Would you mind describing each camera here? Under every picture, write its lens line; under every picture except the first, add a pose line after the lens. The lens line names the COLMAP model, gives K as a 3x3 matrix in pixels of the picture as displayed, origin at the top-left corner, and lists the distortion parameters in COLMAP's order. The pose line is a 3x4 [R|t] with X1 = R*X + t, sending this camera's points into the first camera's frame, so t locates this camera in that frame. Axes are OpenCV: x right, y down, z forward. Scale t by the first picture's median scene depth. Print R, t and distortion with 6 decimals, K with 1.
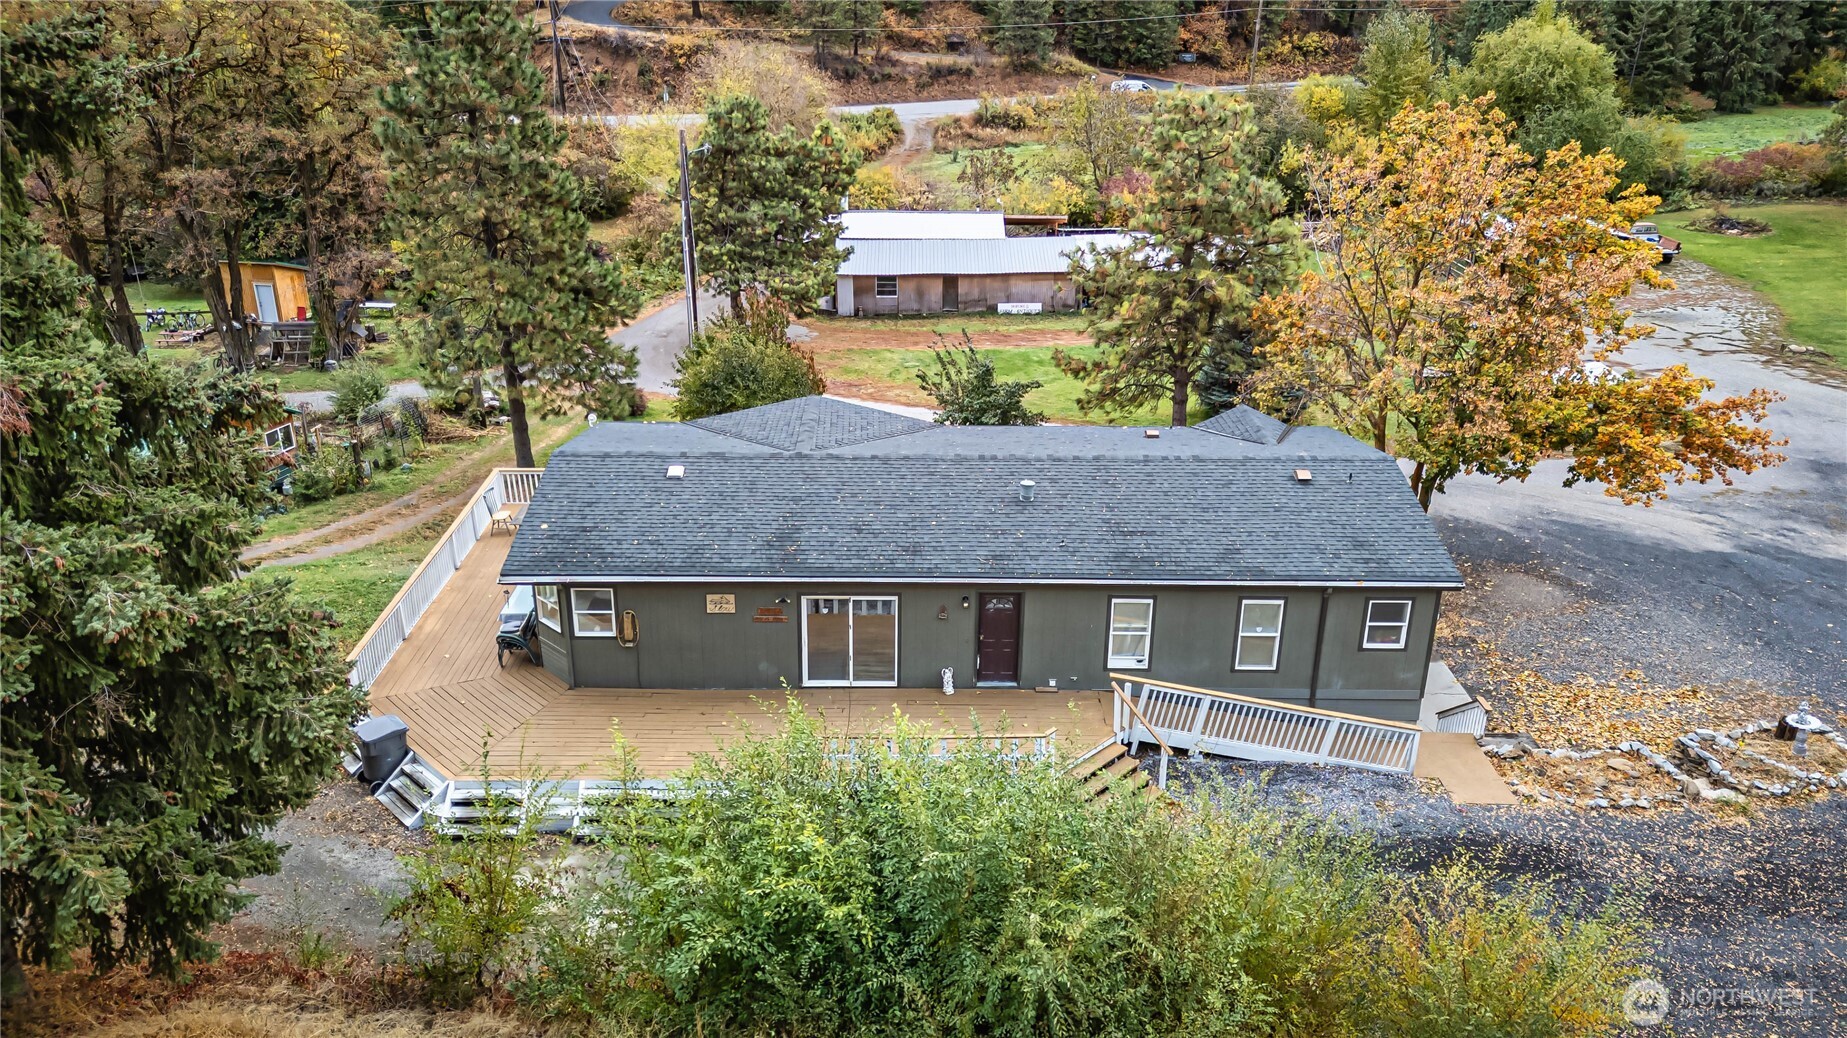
lens RADIAL K [[1344.9, 0, 922.7], [0, 1344.9, 527.9], [0, 0, 1]] dist [0.090132, -0.059223]
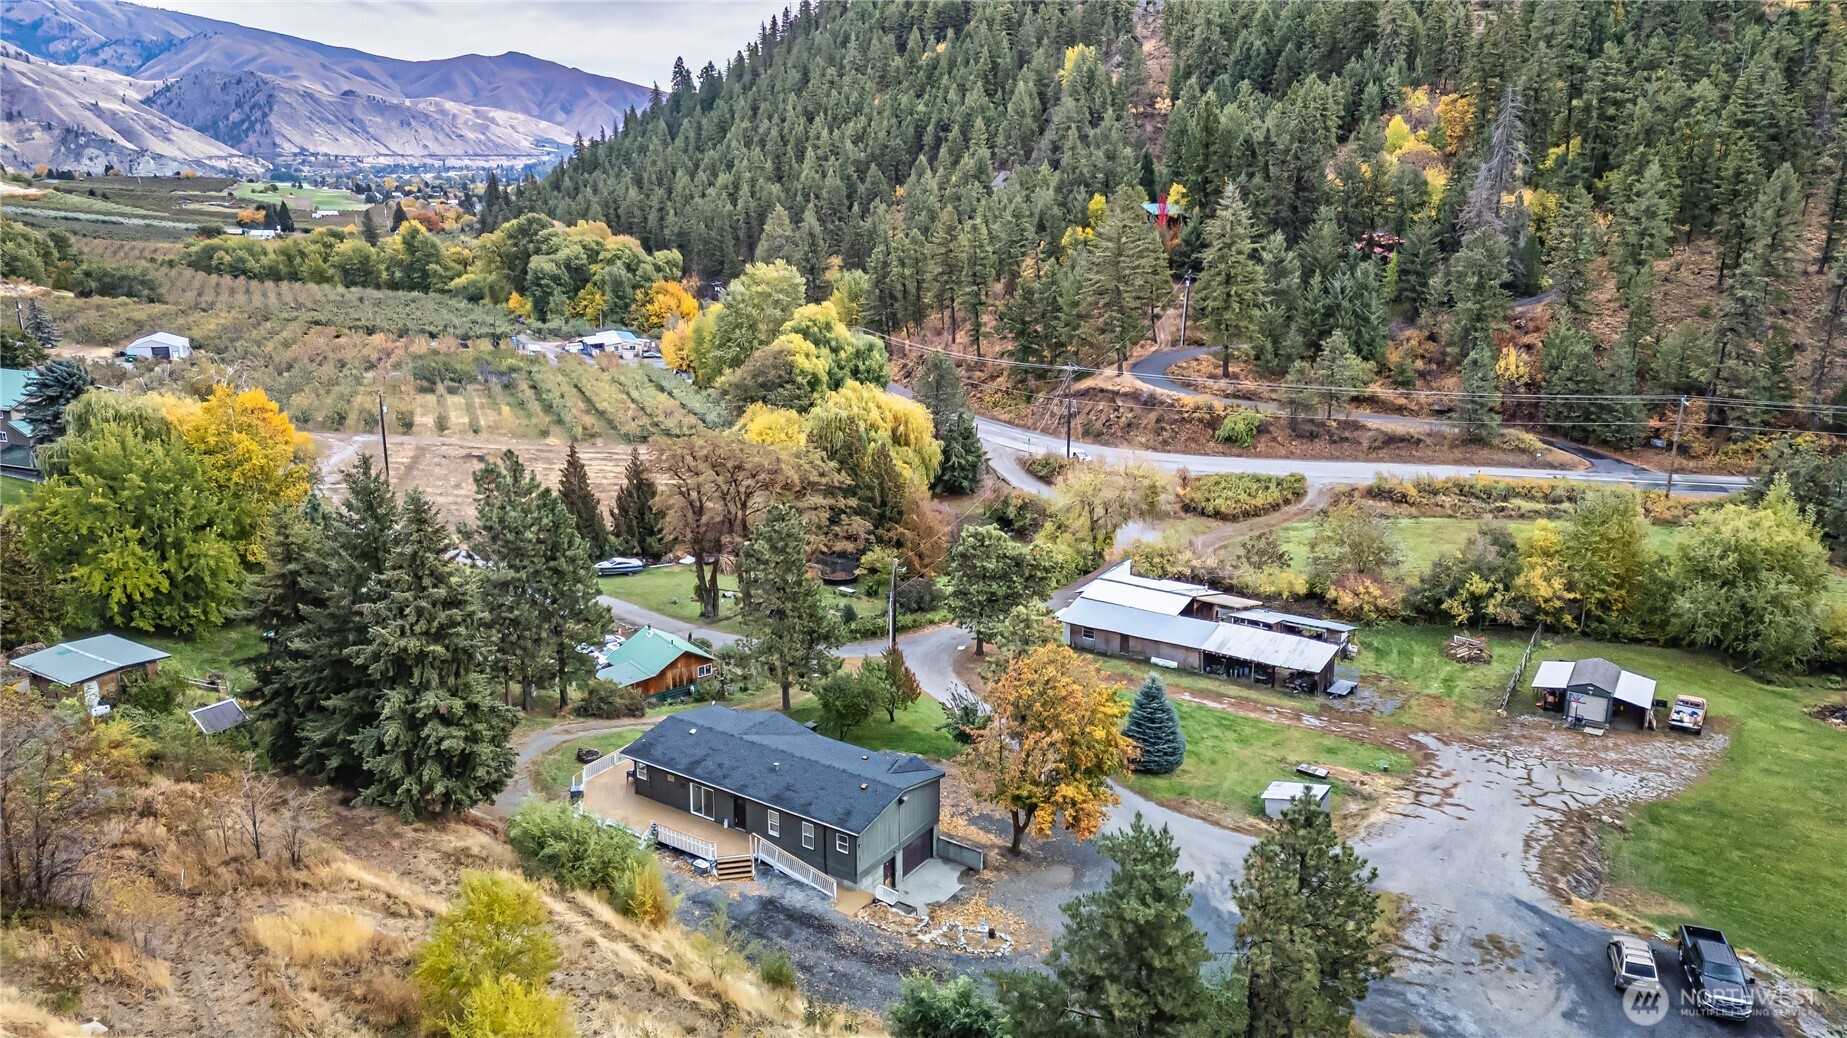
lens RADIAL K [[1344.9, 0, 921.2], [0, 1344.9, 521.6], [0, 0, 1]] dist [0.090132, -0.059223]
pose [[0.828343, 0.148870, -0.540079, 0.660074], [-0.223511, 0.971817, -0.074933, -0.141539], [0.513703, 0.182784, 0.838272, -0.489934]]
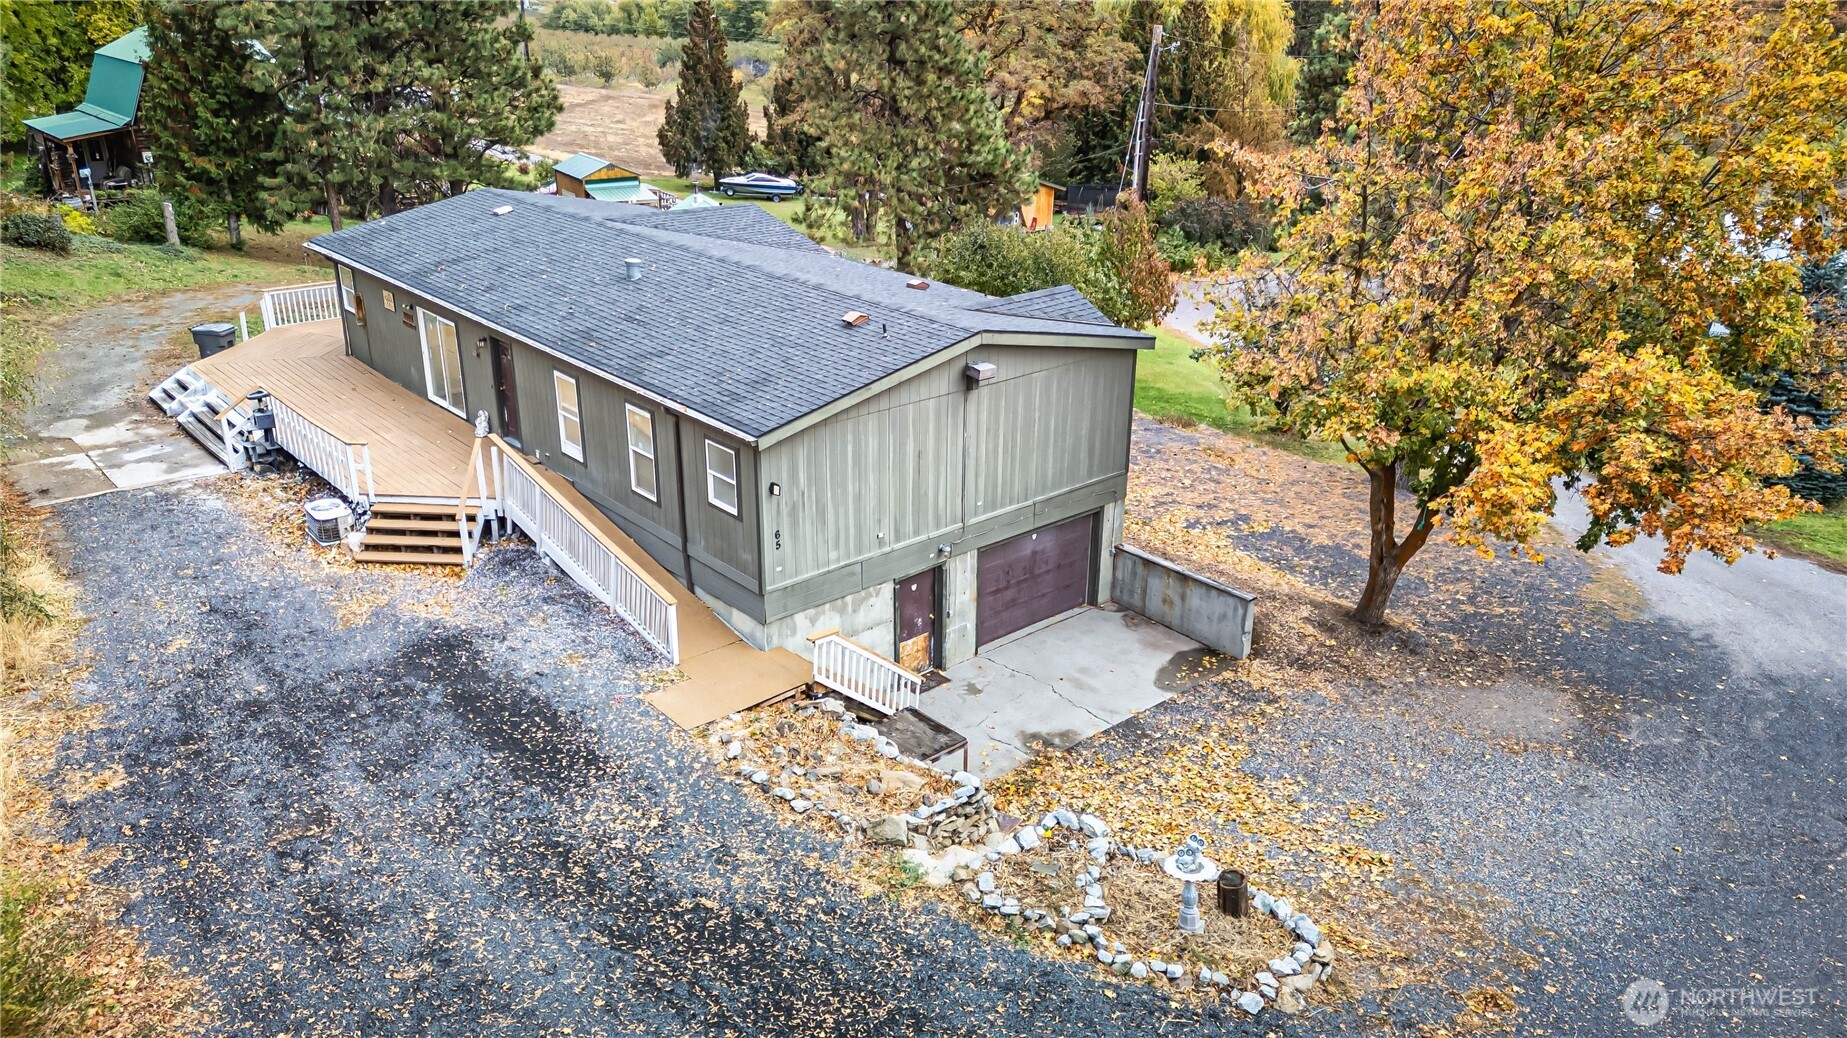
lens RADIAL K [[1344.9, 0, 913.0], [0, 1344.9, 510.6], [0, 0, 1]] dist [0.090132, -0.059223]
pose [[0.645144, 0.280725, -0.710621, 0.336809], [-0.307266, 0.946860, 0.095095, -0.006644], [0.699555, 0.156999, 0.697119, 0.184525]]
